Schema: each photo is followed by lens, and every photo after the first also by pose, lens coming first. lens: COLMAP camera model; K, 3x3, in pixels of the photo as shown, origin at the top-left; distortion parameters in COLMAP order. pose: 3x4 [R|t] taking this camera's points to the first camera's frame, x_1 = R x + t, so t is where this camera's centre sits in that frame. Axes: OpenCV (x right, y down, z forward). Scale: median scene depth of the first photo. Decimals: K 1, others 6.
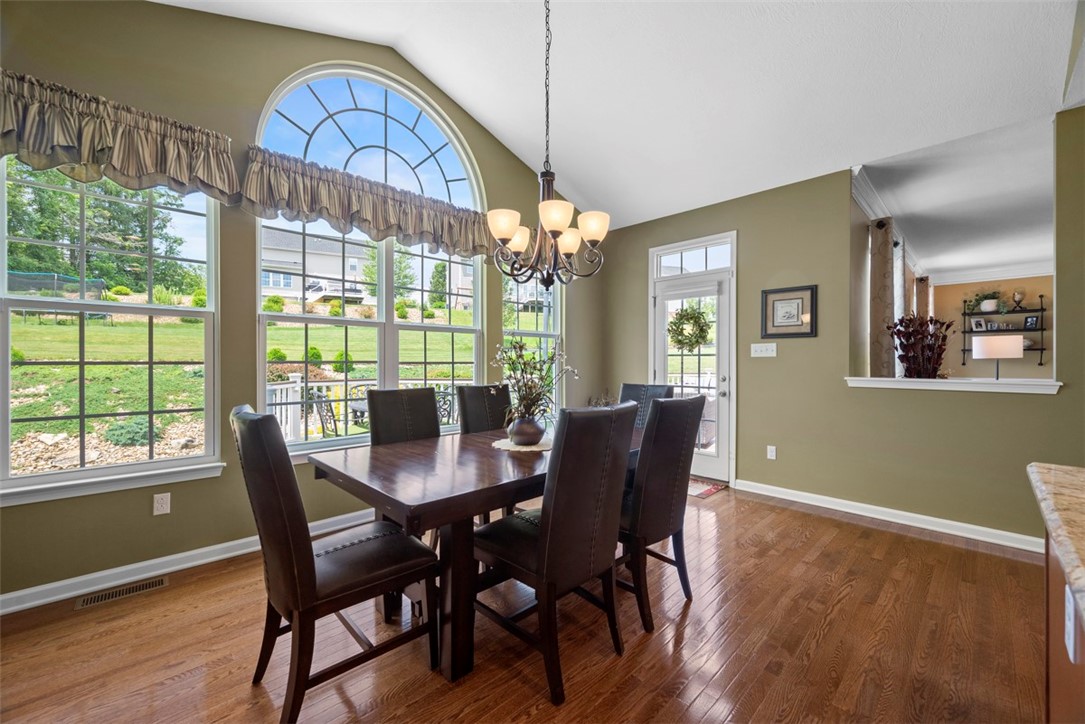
lens RADIAL K [[430.0, 0, 546.6], [0, 430.0, 365.0], [0, 0, 1]] dist [-0.004934, 0.000473]
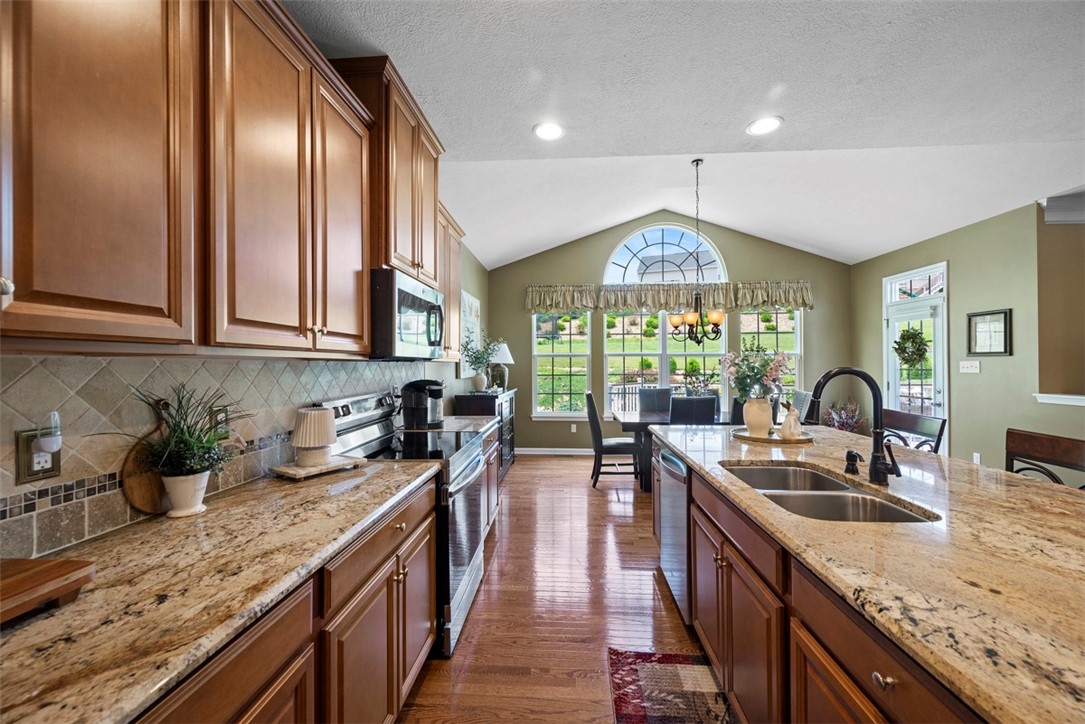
lens RADIAL K [[430.0, 0, 541.5], [0, 430.0, 364.1], [0, 0, 1]] dist [-0.004934, 0.000473]
pose [[0.669631, -0.005097, -0.742676, 0.634154], [-0.000454, 0.999973, -0.007273, -0.035711], [0.742694, 0.005207, 0.669611, -0.622724]]
